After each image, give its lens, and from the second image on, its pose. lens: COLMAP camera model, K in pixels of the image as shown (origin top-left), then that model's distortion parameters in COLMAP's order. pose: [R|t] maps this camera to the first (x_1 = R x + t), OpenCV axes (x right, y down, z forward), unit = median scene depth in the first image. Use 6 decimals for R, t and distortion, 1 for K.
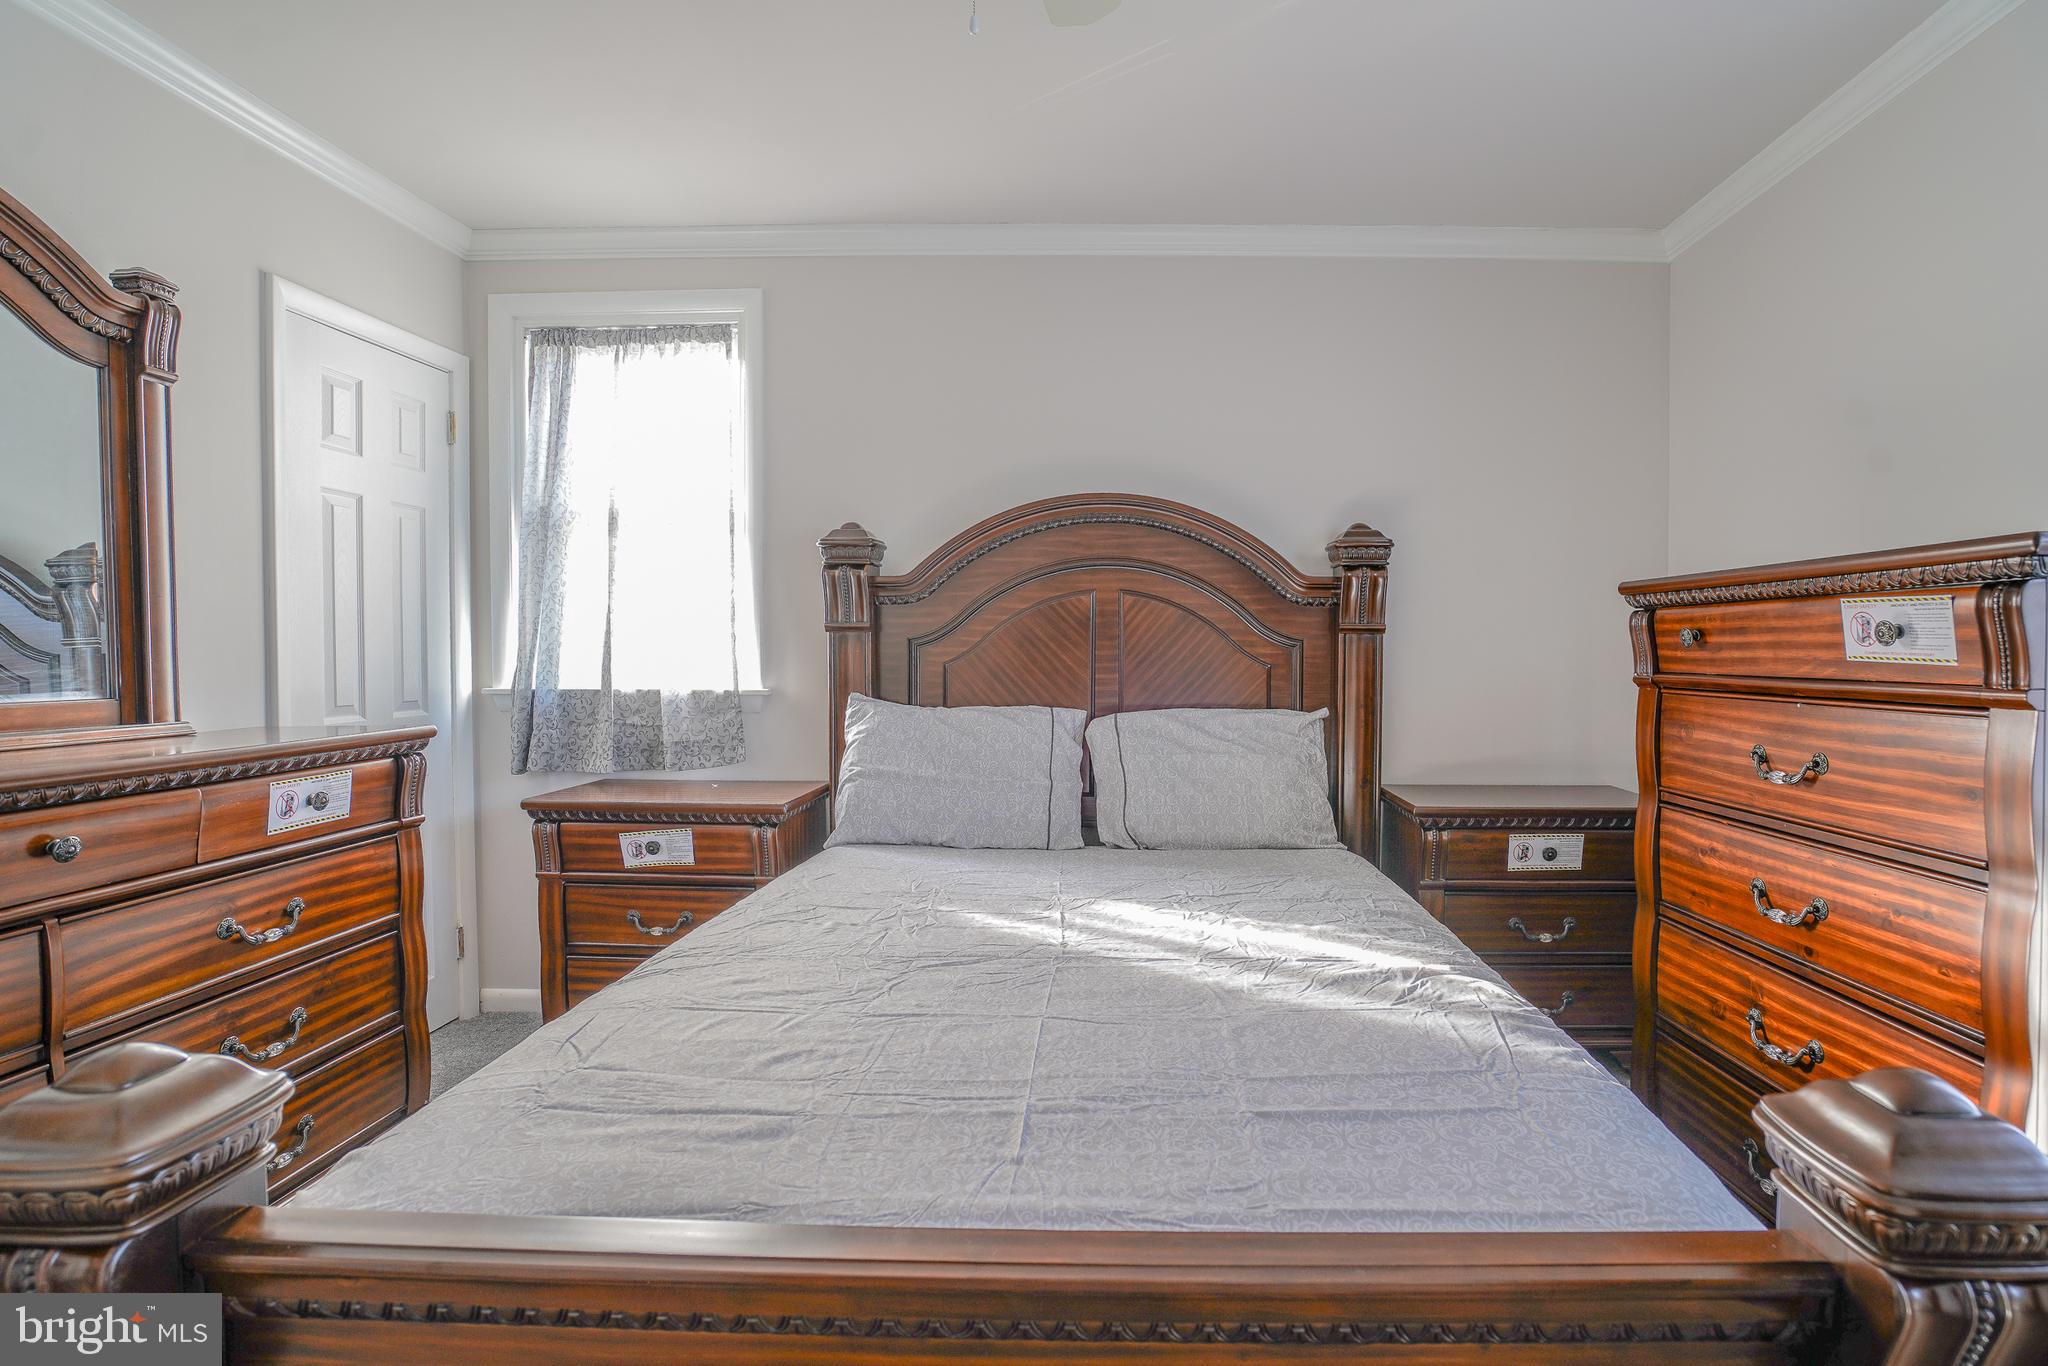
lens RADIAL K [[1008.4, 0, 1077.0], [0, 1008.4, 666.9], [0, 0, 1]] dist [-0.034539, 0.020652]
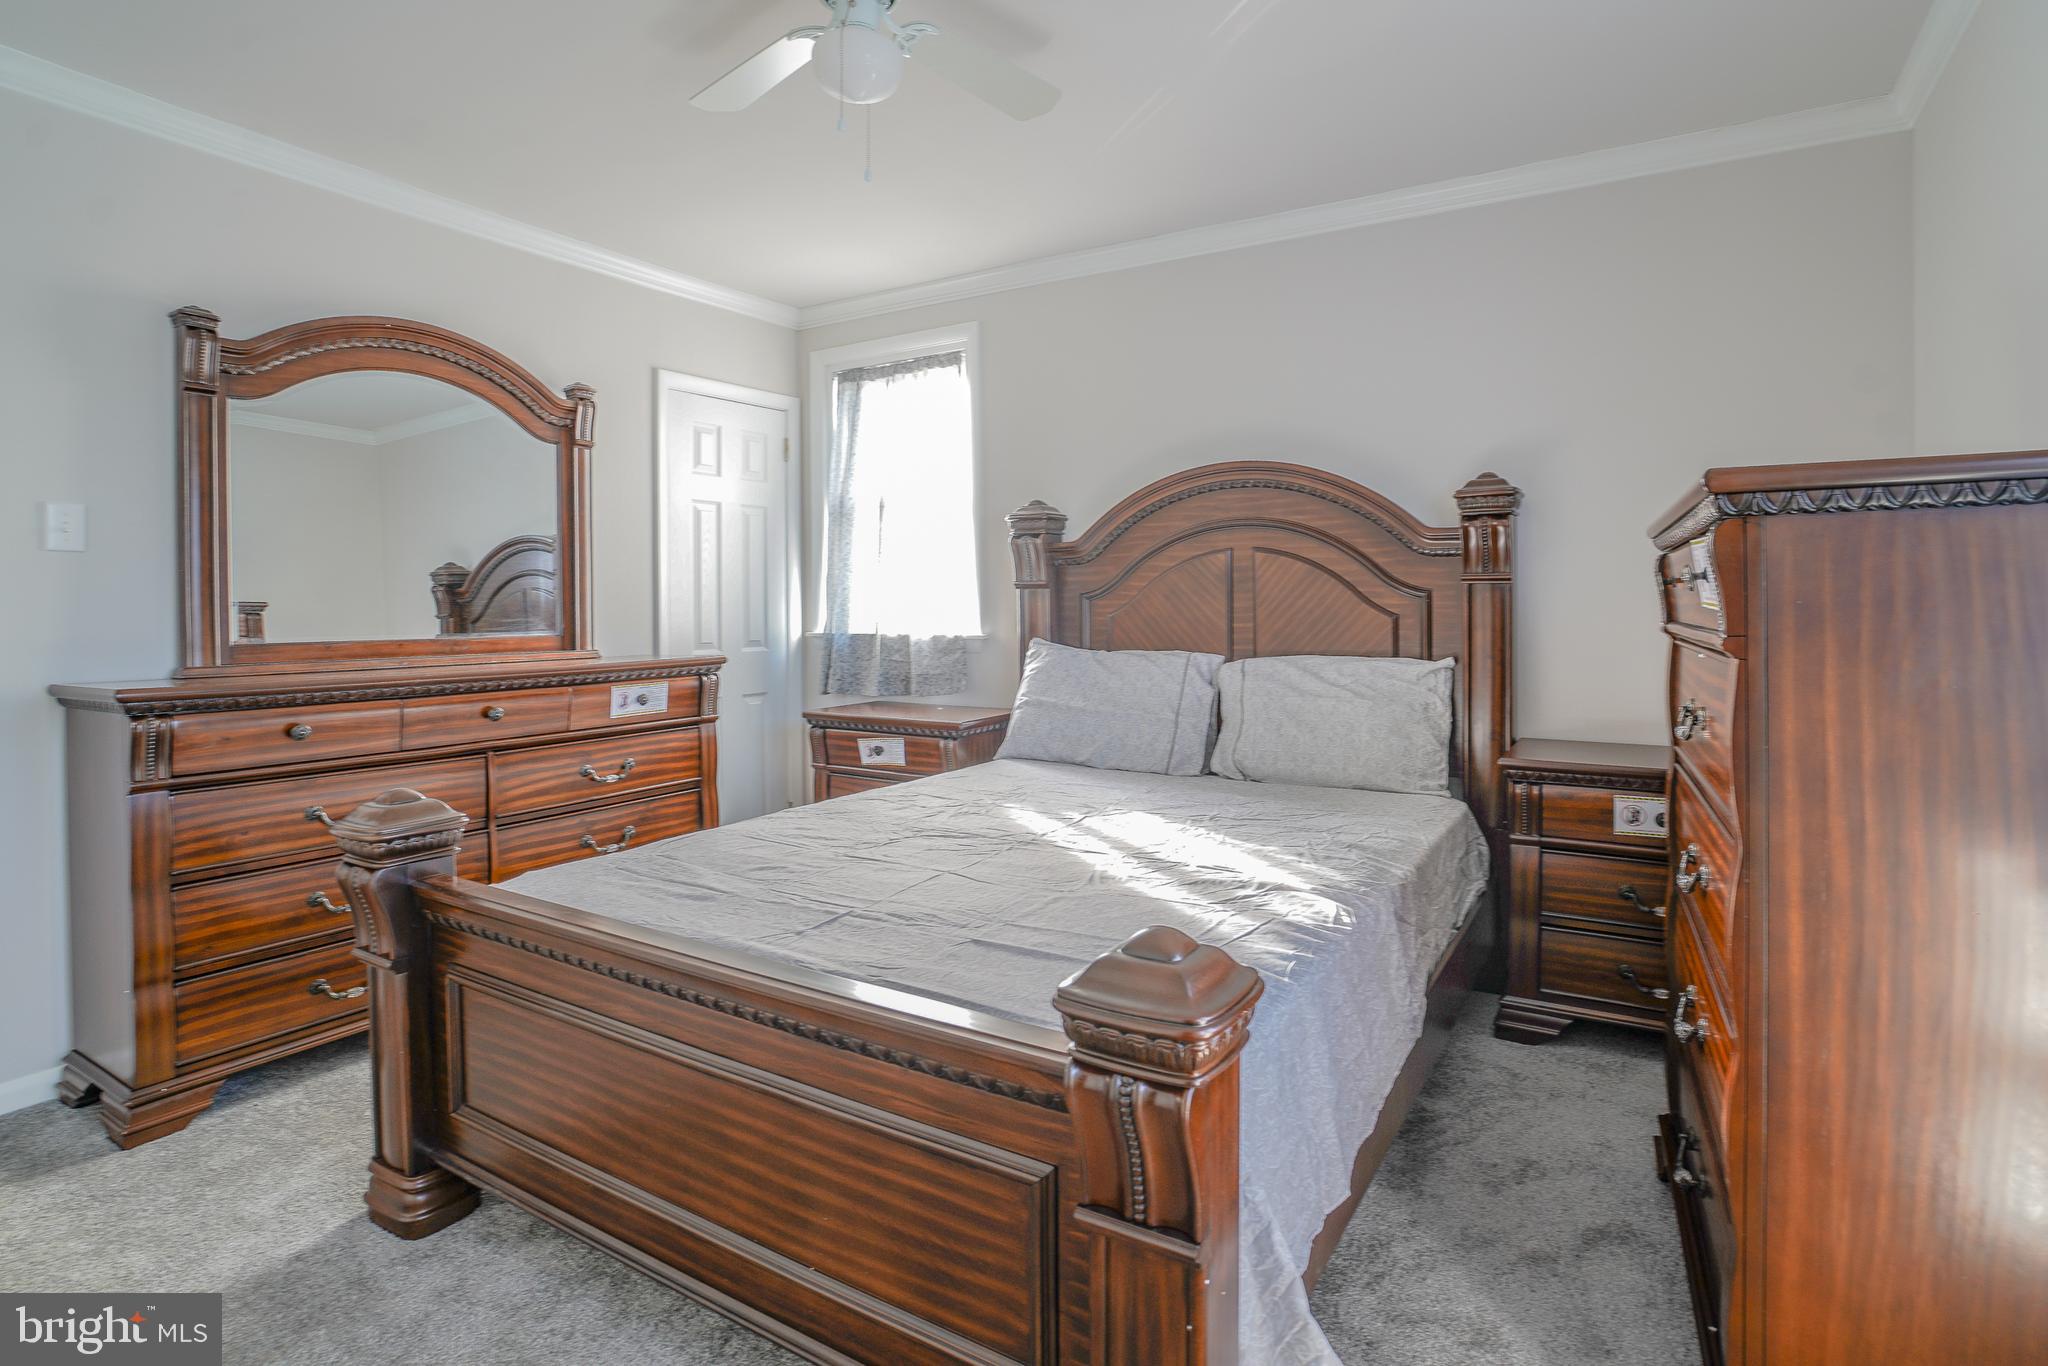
lens RADIAL K [[983.5, 0, 1026.6], [0, 983.5, 600.2], [0, 0, 1]] dist [-0.001229, 0.000252]
pose [[0.879143, -0.008991, -0.476474, 0.351248], [0.000345, 0.999834, -0.018230, 0.001335], [0.476558, 0.015862, 0.879000, -0.070219]]
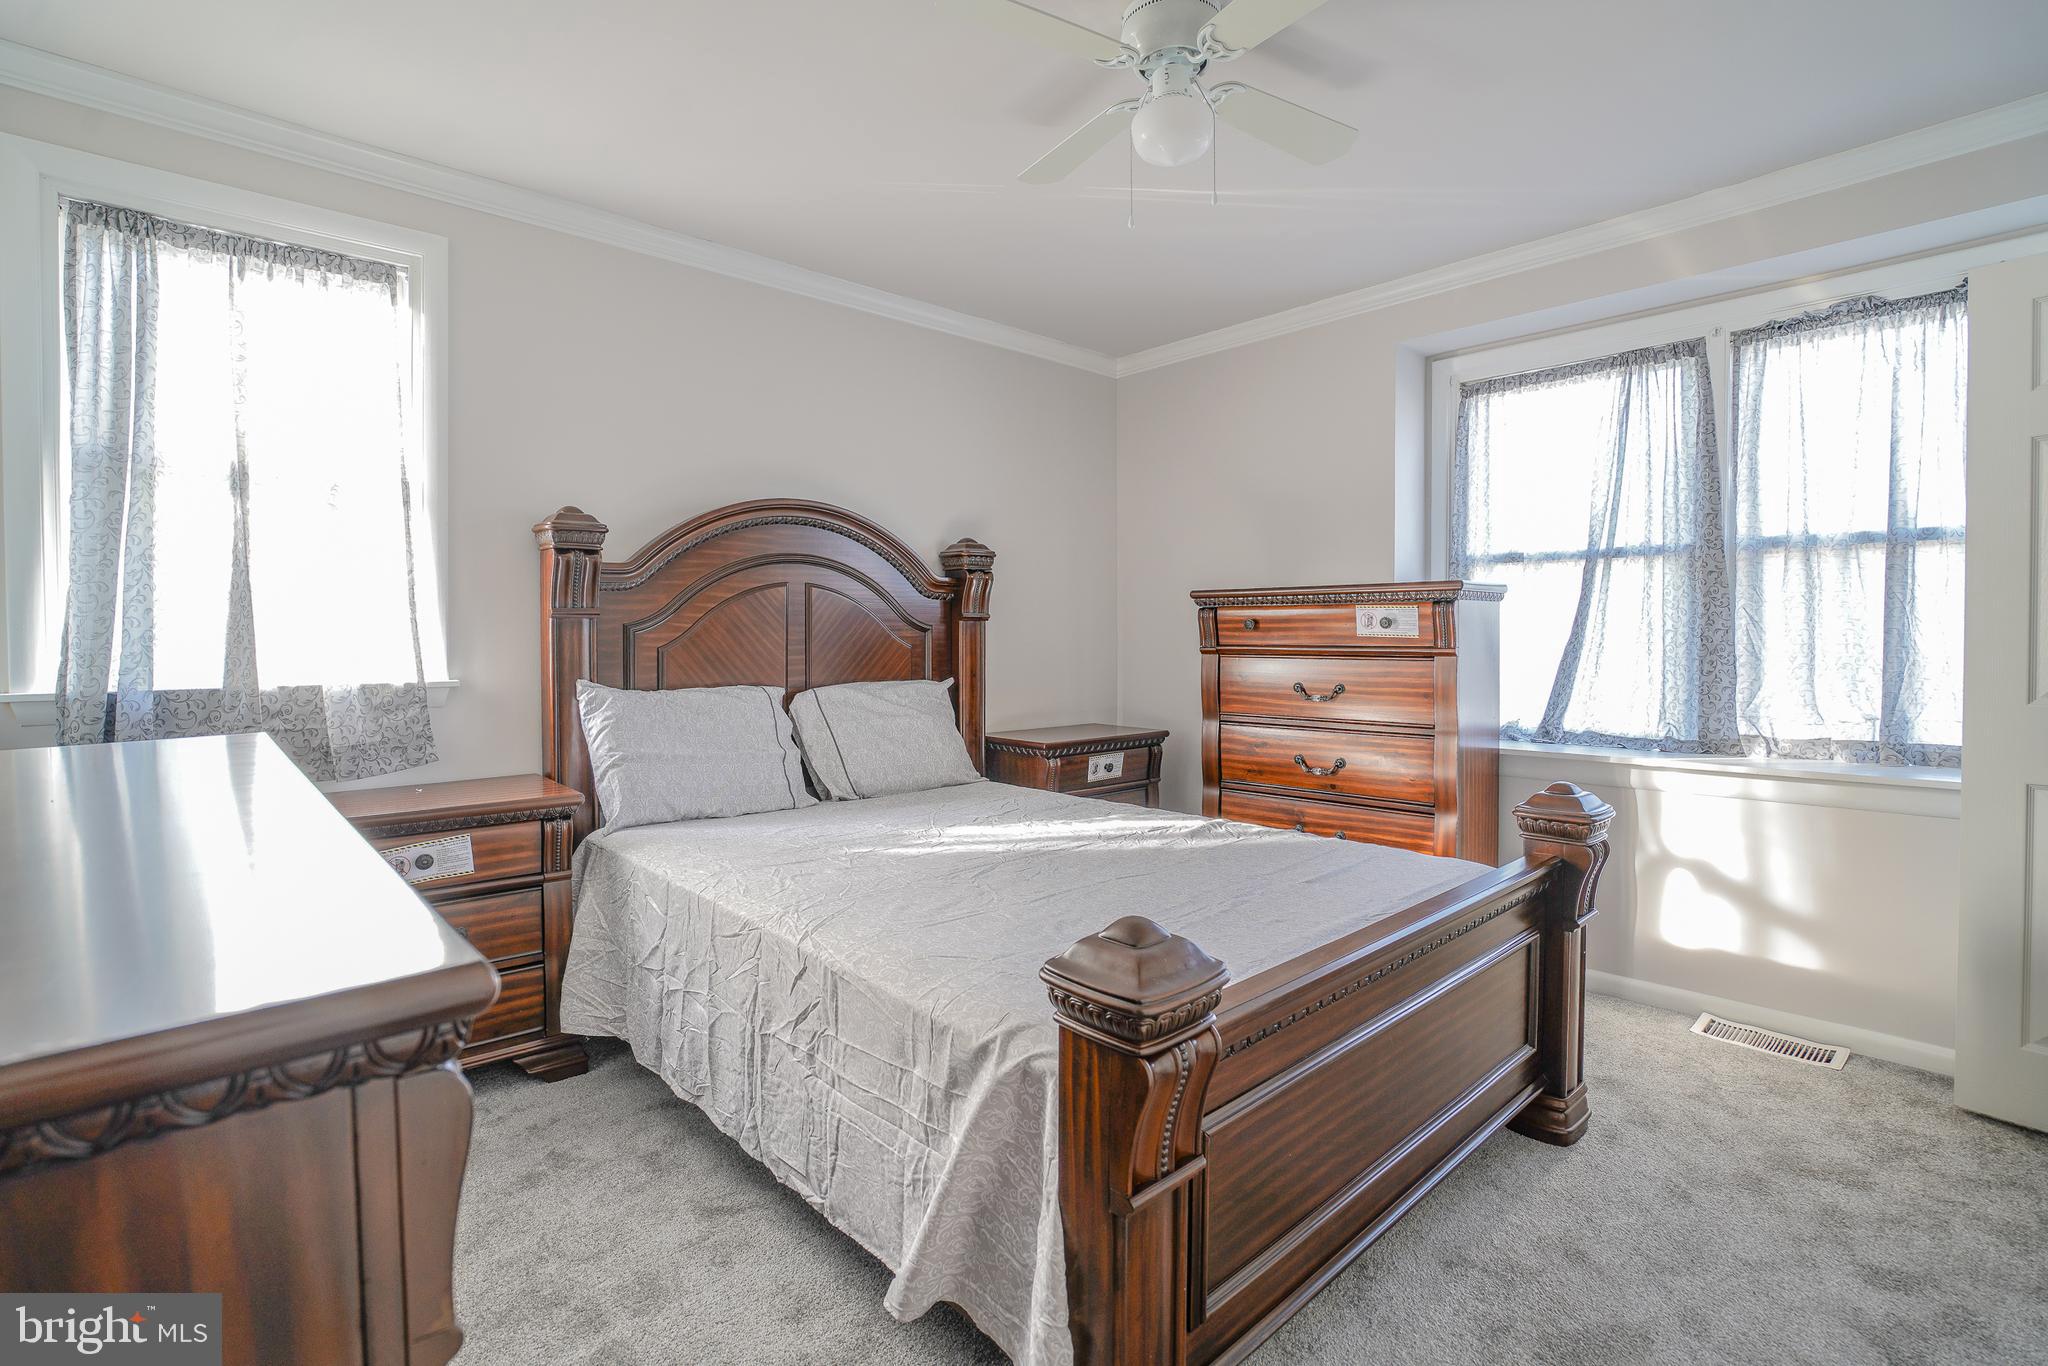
lens RADIAL K [[982.3, 0, 1017.9], [0, 982.3, 634.6], [0, 0, 1]] dist [0.001159, 0.000792]
pose [[0.732976, -0.006564, 0.680223, -0.571166], [0.017595, 0.999802, -0.009311, -0.001745], [-0.680027, 0.018793, 0.732946, 0.004310]]
